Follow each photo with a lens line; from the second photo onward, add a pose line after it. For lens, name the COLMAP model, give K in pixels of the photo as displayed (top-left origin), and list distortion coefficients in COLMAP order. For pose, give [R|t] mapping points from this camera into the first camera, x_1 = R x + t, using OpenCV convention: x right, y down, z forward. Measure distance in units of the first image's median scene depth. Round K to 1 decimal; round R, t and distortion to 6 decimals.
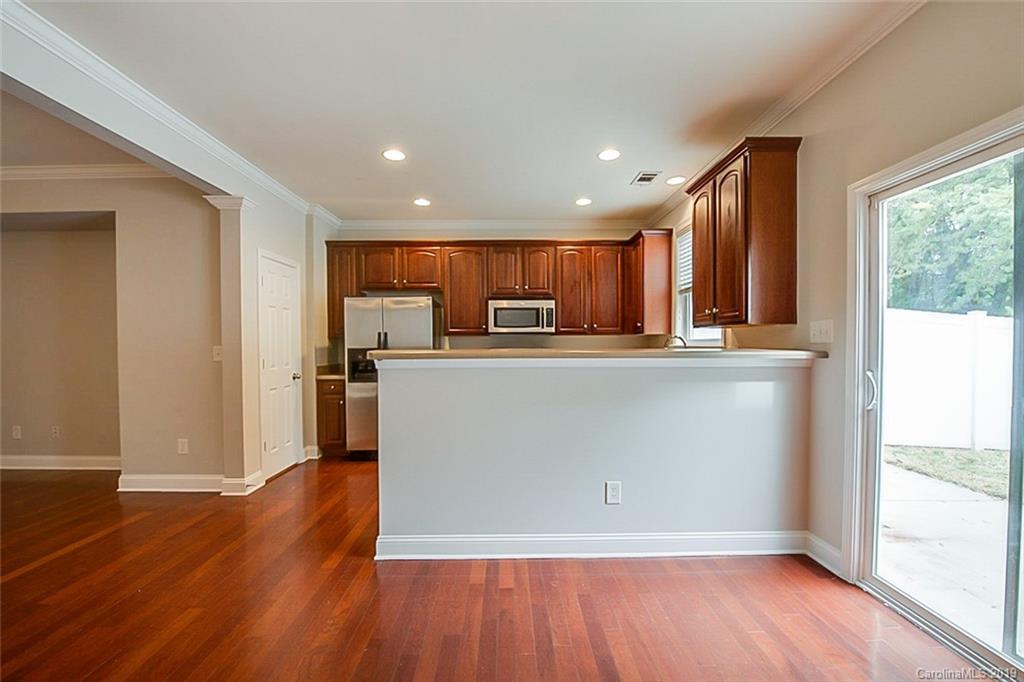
lens RADIAL K [[420.1, 0, 512.6], [0, 420.1, 348.1], [0, 0, 1]] dist [-0.001780, -0.000242]
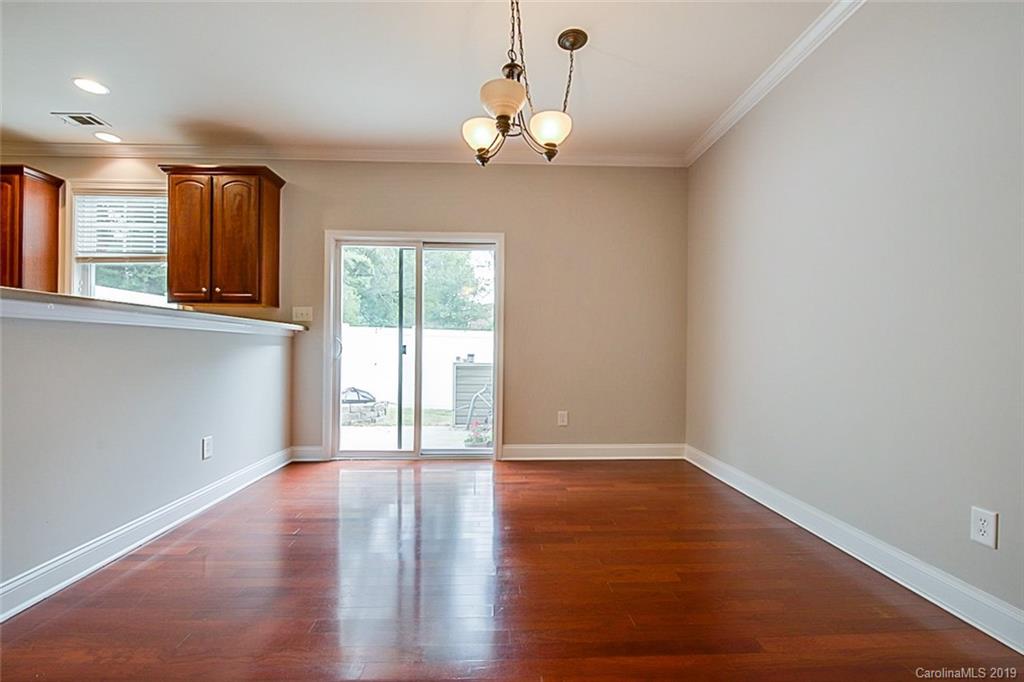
lens RADIAL K [[452.7, 0, 505.5], [0, 452.7, 352.0], [0, 0, 1]] dist [-0.003083, -0.000684]
pose [[-0.008715, 0.003784, 0.999955, -0.931755], [0.002895, 0.999989, -0.003759, 0.107405], [-0.999958, 0.002862, -0.008726, 0.251531]]
